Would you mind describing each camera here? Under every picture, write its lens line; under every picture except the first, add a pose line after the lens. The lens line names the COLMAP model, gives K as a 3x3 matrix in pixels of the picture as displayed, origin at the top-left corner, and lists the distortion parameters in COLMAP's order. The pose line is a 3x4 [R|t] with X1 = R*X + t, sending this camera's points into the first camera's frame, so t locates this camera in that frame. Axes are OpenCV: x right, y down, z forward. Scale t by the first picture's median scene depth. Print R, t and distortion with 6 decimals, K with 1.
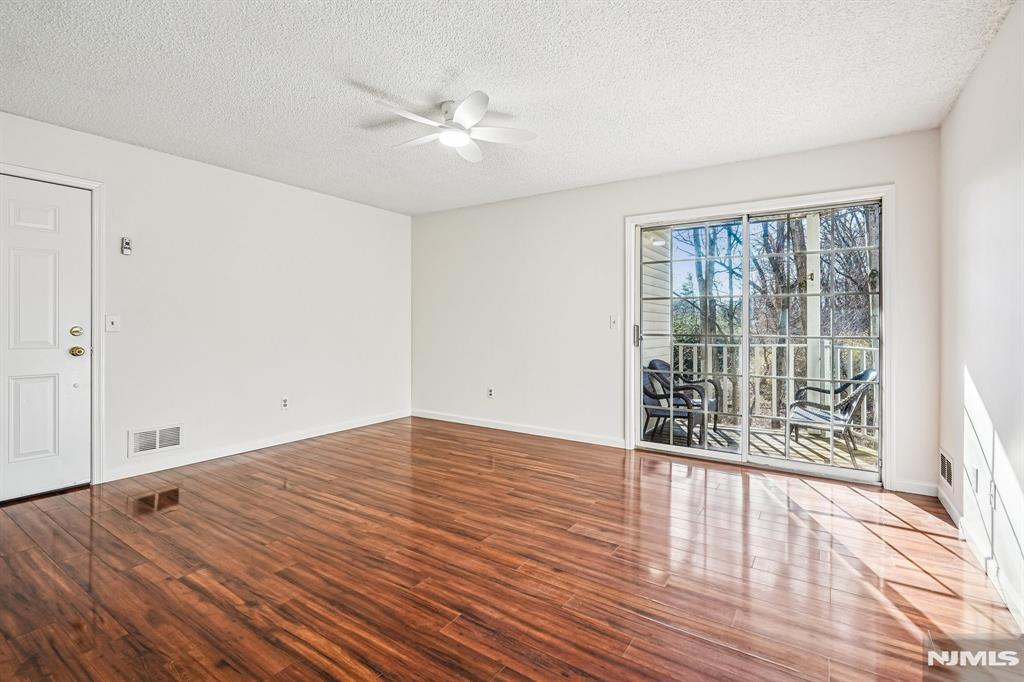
lens RADIAL K [[467.1, 0, 514.5], [0, 467.1, 323.3], [0, 0, 1]] dist [-0.005426, 0.003438]
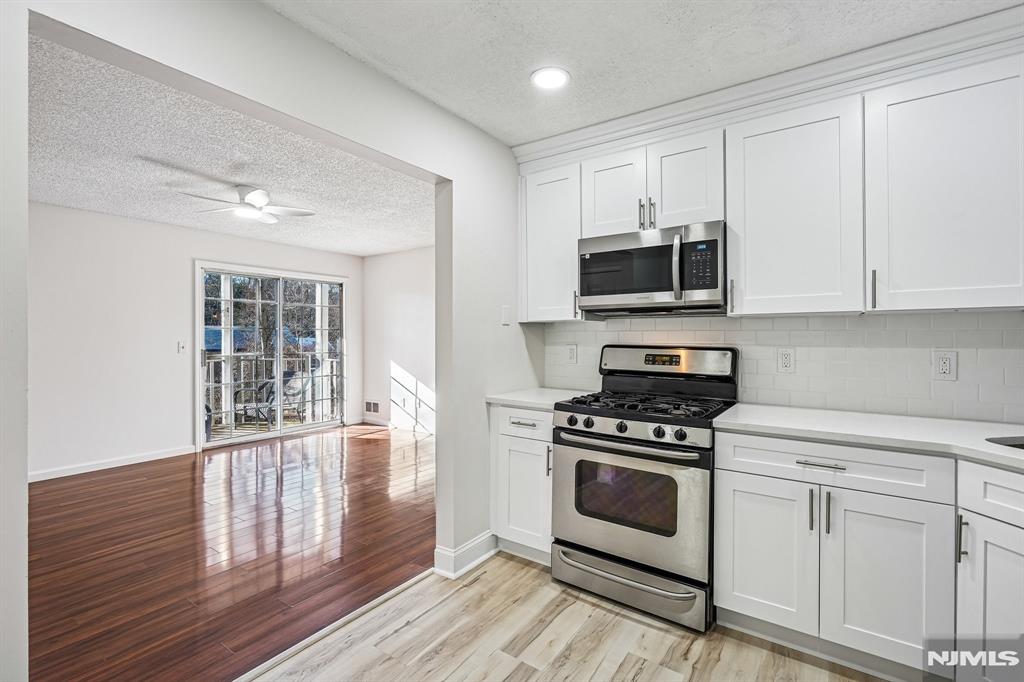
lens RADIAL K [[467.1, 0, 525.6], [0, 467.1, 338.8], [0, 0, 1]] dist [-0.005426, 0.003438]
pose [[0.015167, -0.009011, 0.999844, -1.512675], [0.000571, 0.999959, 0.009003, -0.054617], [-0.999885, 0.000434, 0.015171, 0.206652]]
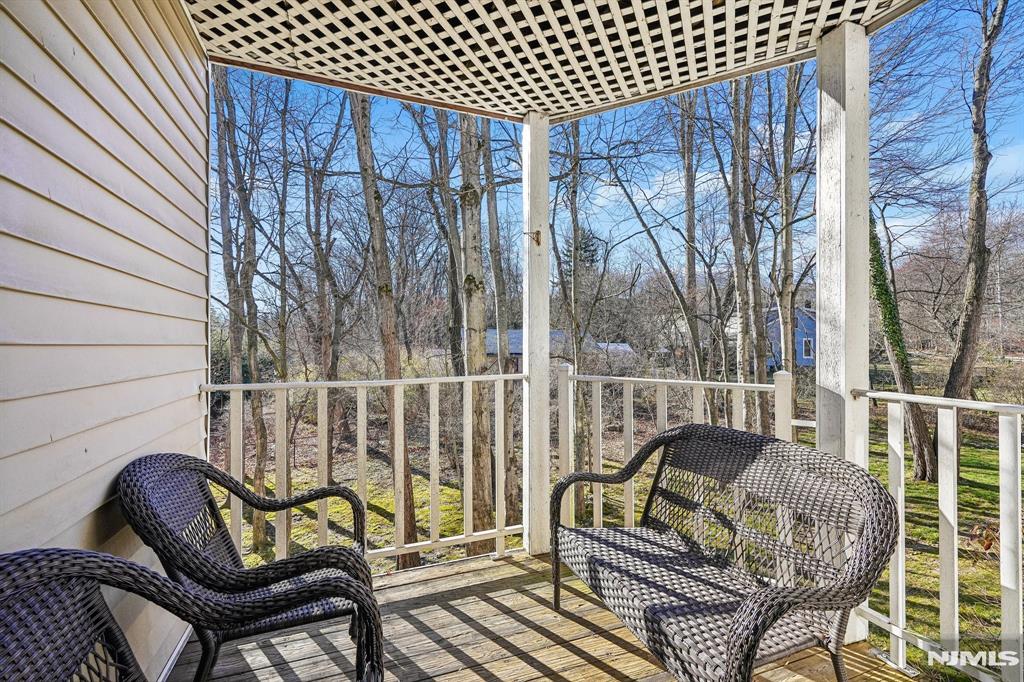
lens RADIAL K [[467.1, 0, 512.4], [0, 467.1, 343.4], [0, 0, 1]] dist [-0.005426, 0.003438]
pose [[0.571696, 0.004803, 0.820452, 0.476373], [0.002255, 0.999970, -0.007425, 0.053377], [-0.820463, 0.006095, 0.571667, 1.524685]]
